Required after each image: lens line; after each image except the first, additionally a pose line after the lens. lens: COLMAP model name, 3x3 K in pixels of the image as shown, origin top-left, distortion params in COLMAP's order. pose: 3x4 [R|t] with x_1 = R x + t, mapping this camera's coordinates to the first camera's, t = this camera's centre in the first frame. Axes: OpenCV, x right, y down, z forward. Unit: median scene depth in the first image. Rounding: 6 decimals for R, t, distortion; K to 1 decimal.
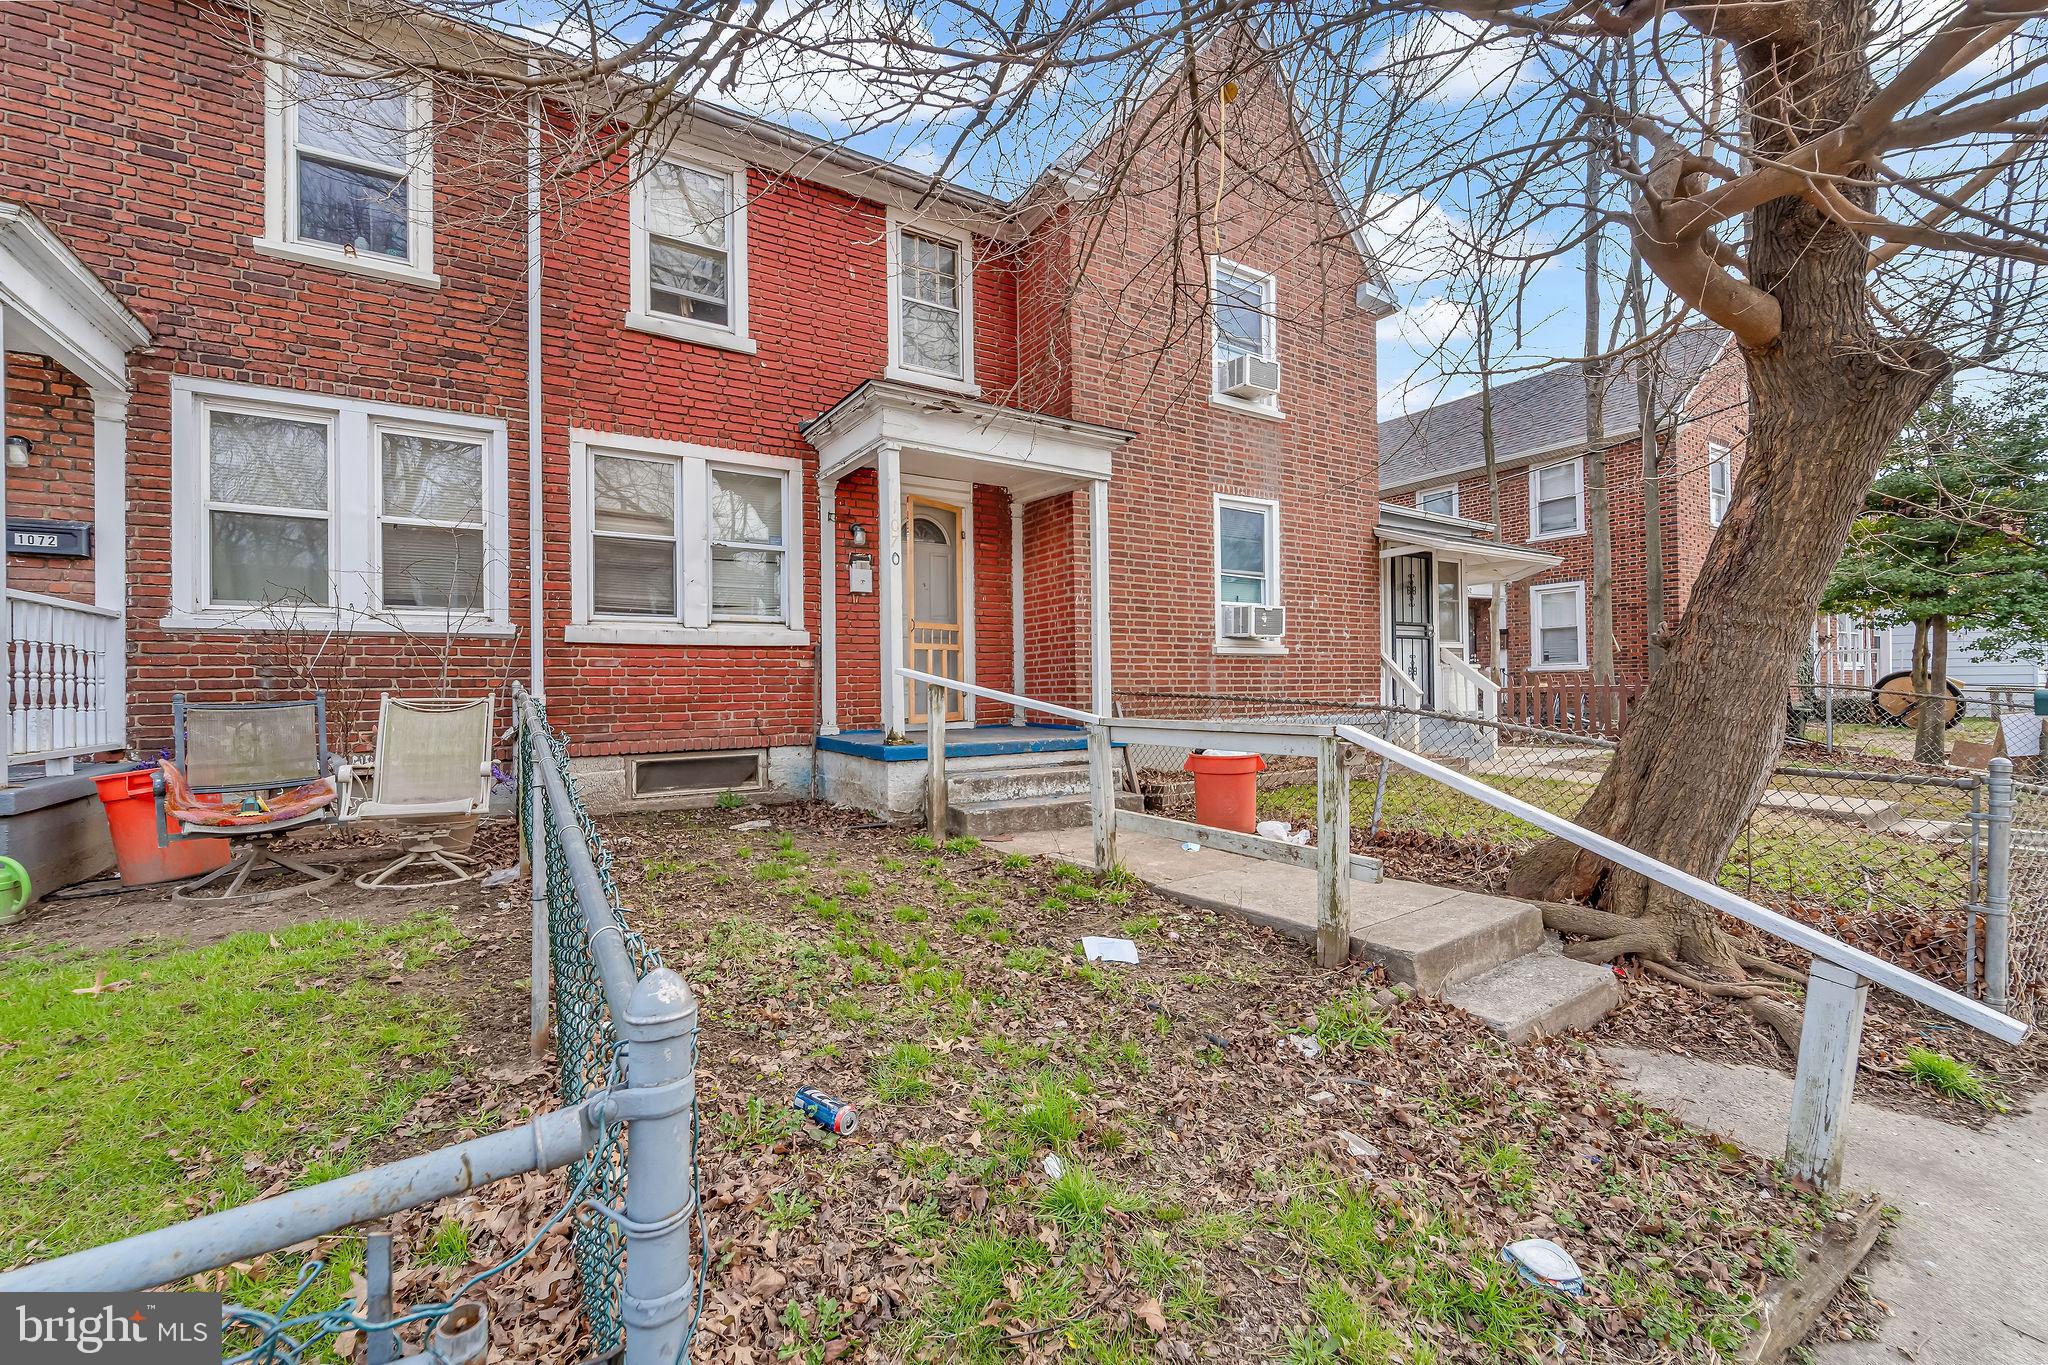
lens RADIAL K [[819.0, 0, 1024.0], [0, 819.0, 682.5], [0, 0, 1]] dist [0.000349, -0.000455]
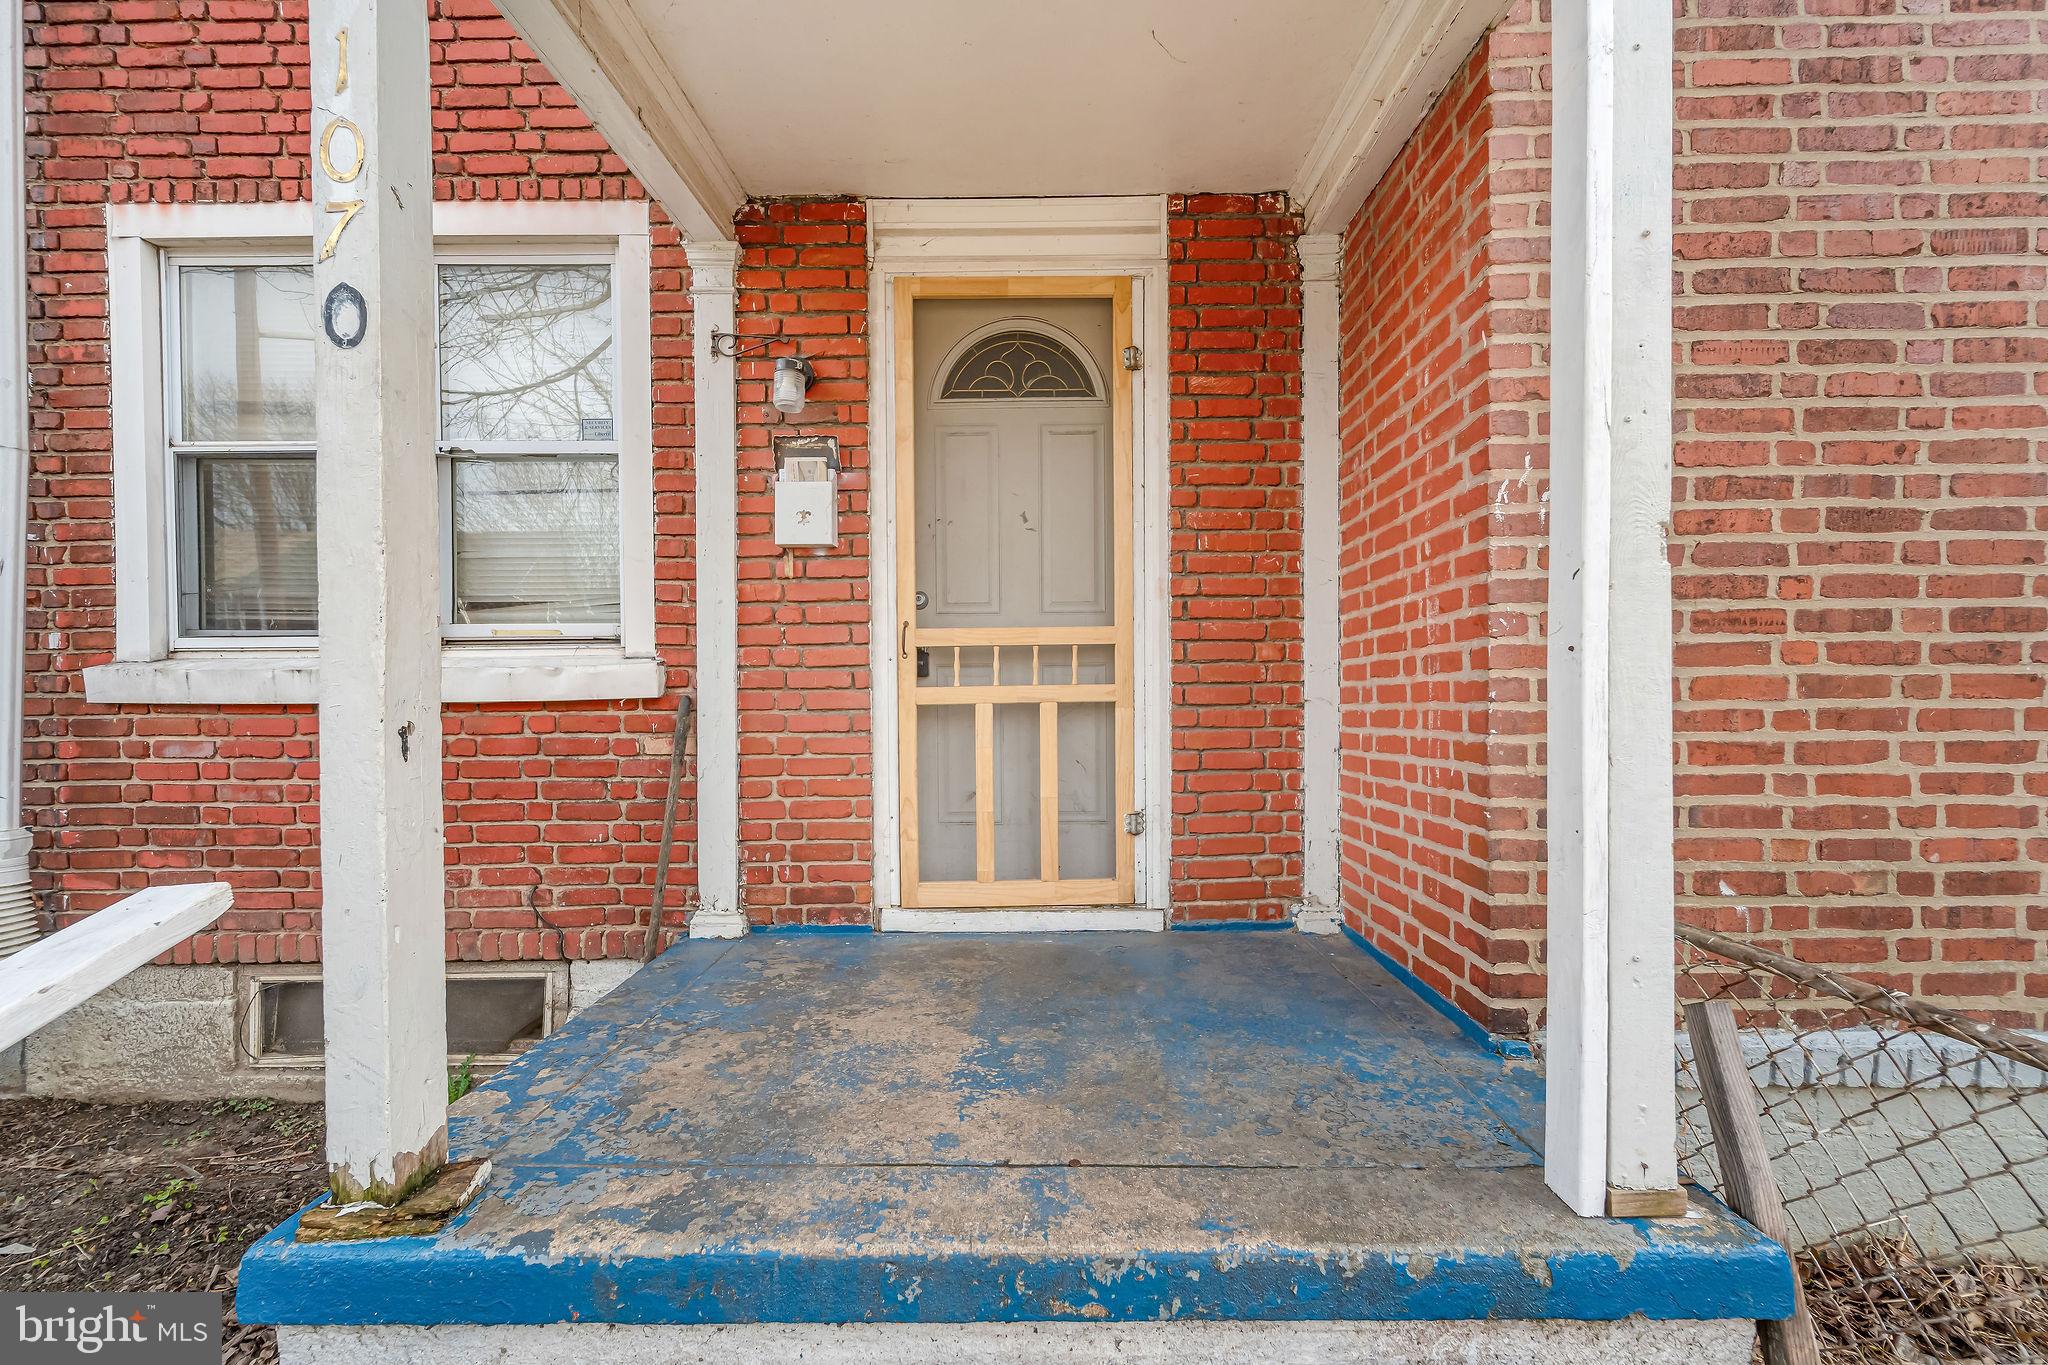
lens RADIAL K [[837.7, 0, 1022.4], [0, 837.7, 713.2], [0, 0, 1]] dist [0.003998, -0.000265]
pose [[0.843089, 0.014912, -0.537568, 0.083191], [-0.000018, 0.999616, 0.027702, -0.048539], [0.537774, -0.023345, 0.842766, 0.760631]]
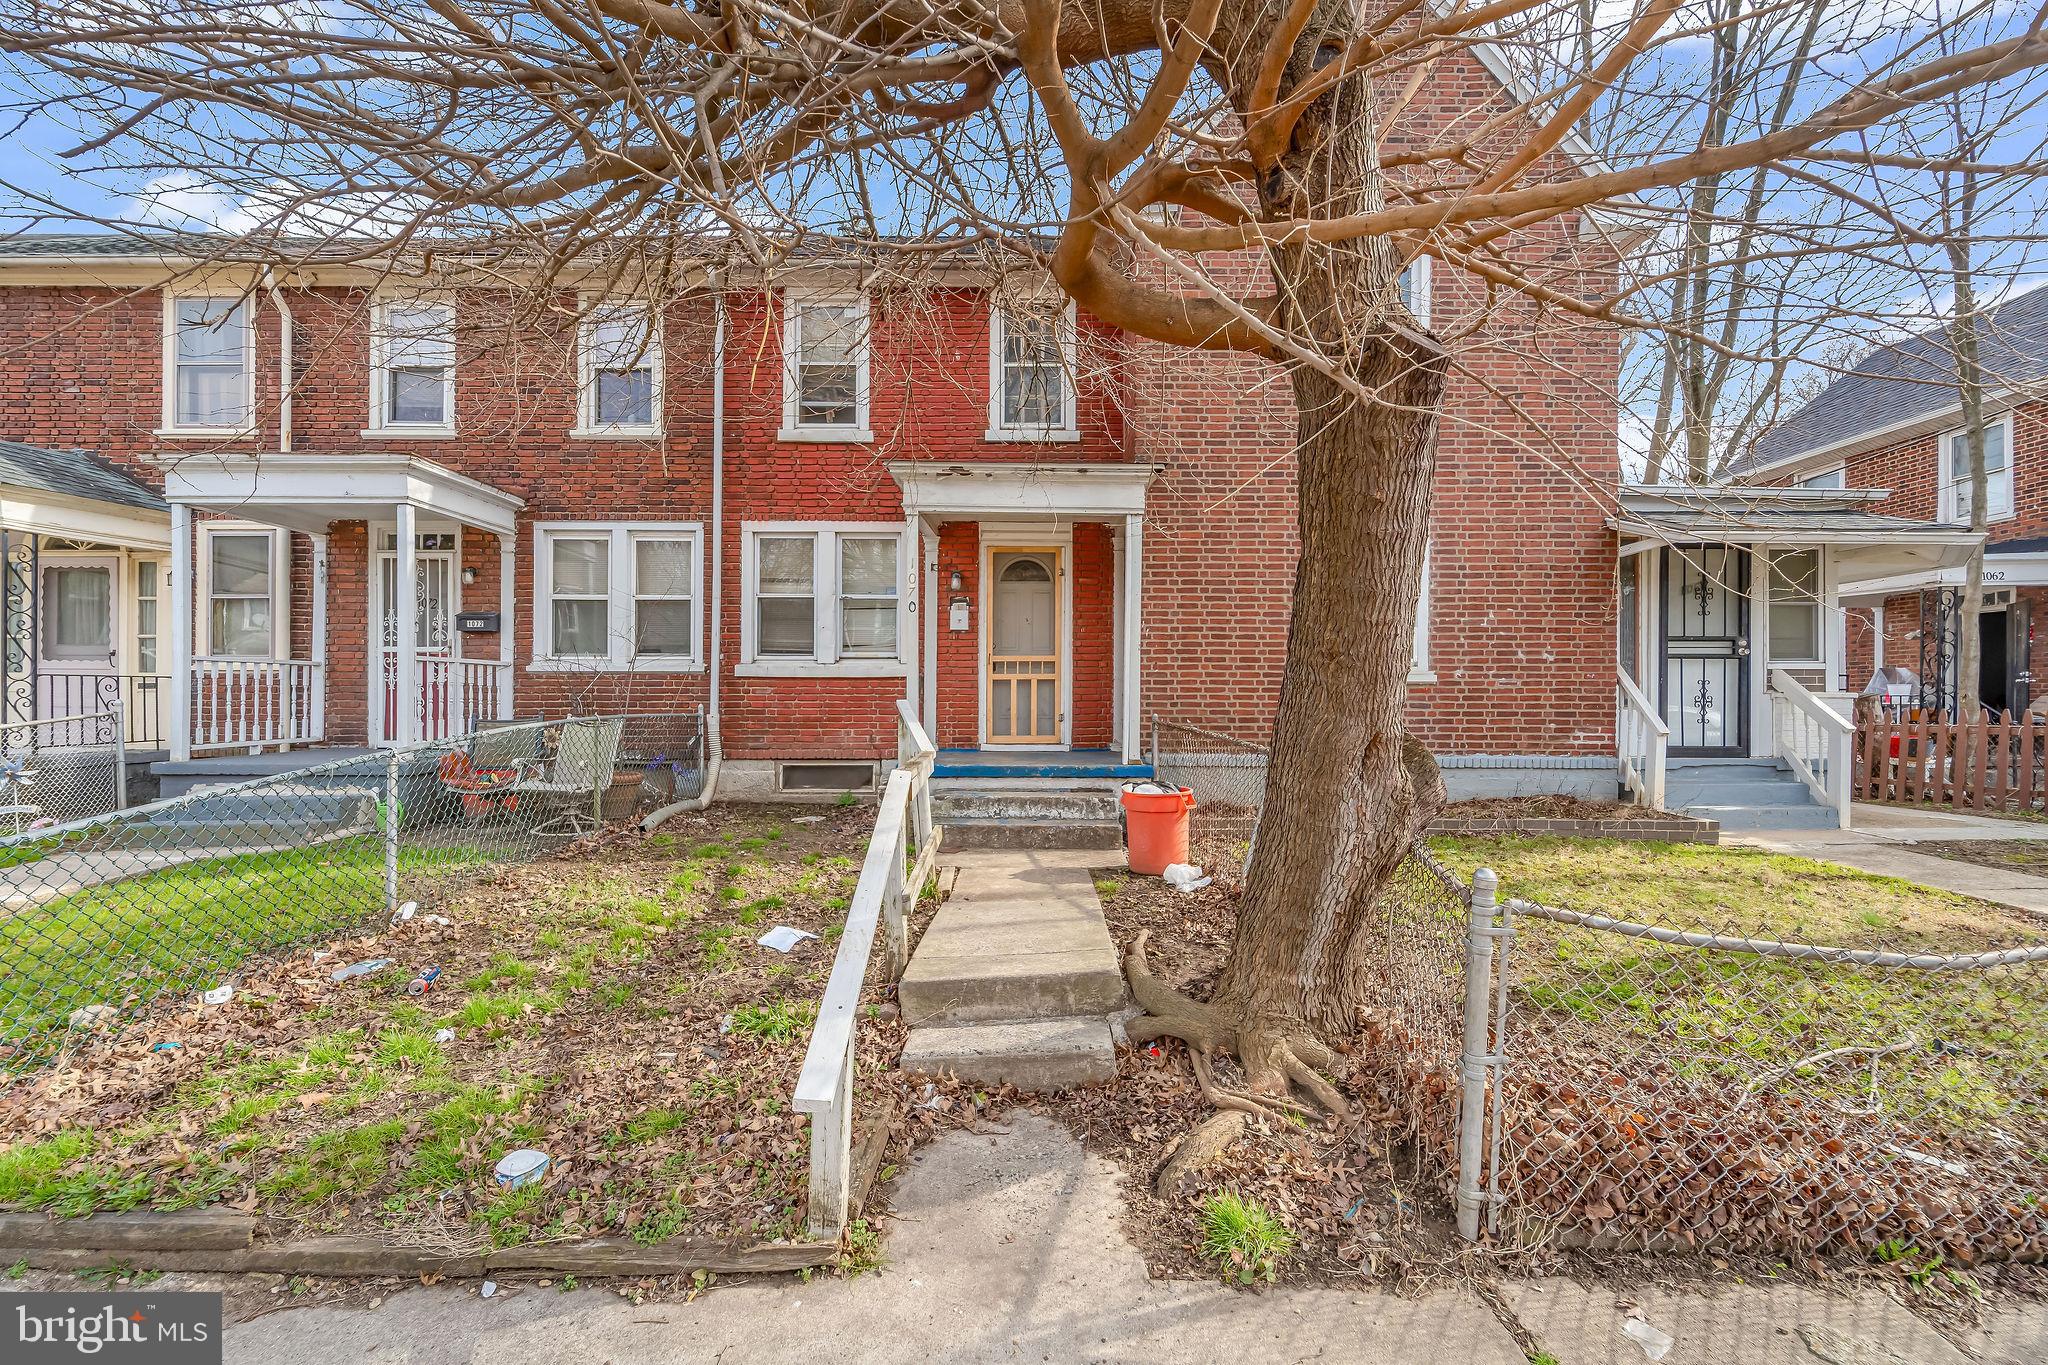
lens RADIAL K [[809.5, 0, 1035.6], [0, 809.5, 698.9], [0, 0, 1]] dist [0.000700, -0.000198]
pose [[0.855071, 0.013998, -0.518321, 0.505638], [-0.010557, 0.999898, 0.009587, -0.025536], [0.518403, -0.002726, 0.855132, 0.074876]]
